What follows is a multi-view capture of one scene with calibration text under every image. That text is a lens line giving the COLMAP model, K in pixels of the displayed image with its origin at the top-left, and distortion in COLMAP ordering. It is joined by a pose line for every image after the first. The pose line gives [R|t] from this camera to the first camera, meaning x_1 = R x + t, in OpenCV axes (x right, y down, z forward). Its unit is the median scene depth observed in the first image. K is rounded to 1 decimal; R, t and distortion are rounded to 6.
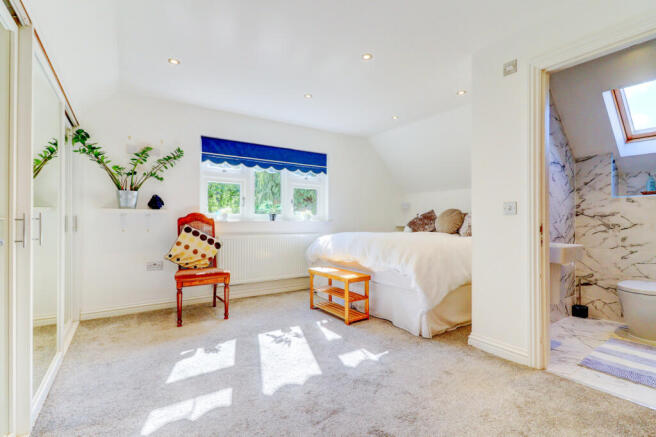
lens RADIAL K [[306.9, 0, 327.5], [0, 306.9, 217.4], [0, 0, 1]] dist [0.004016, -0.002465]
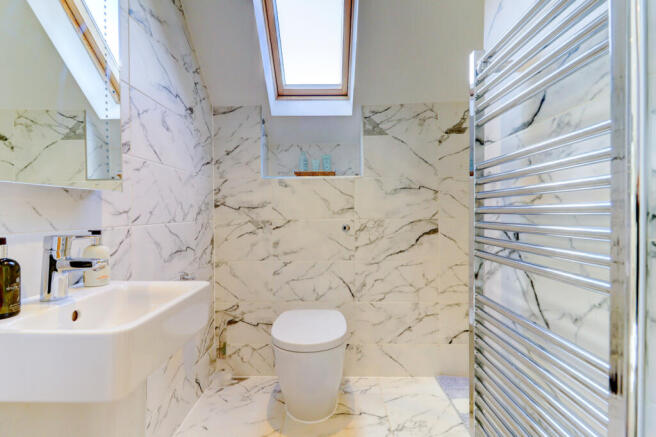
lens RADIAL K [[306.9, 0, 330.2], [0, 306.9, 216.1], [0, 0, 1]] dist [0.004016, -0.002465]
pose [[0.554806, -0.012044, 0.831892, 0.468636], [0.001861, 0.999911, 0.013235, 0.004325], [-0.831977, -0.005795, 0.554779, 0.522281]]
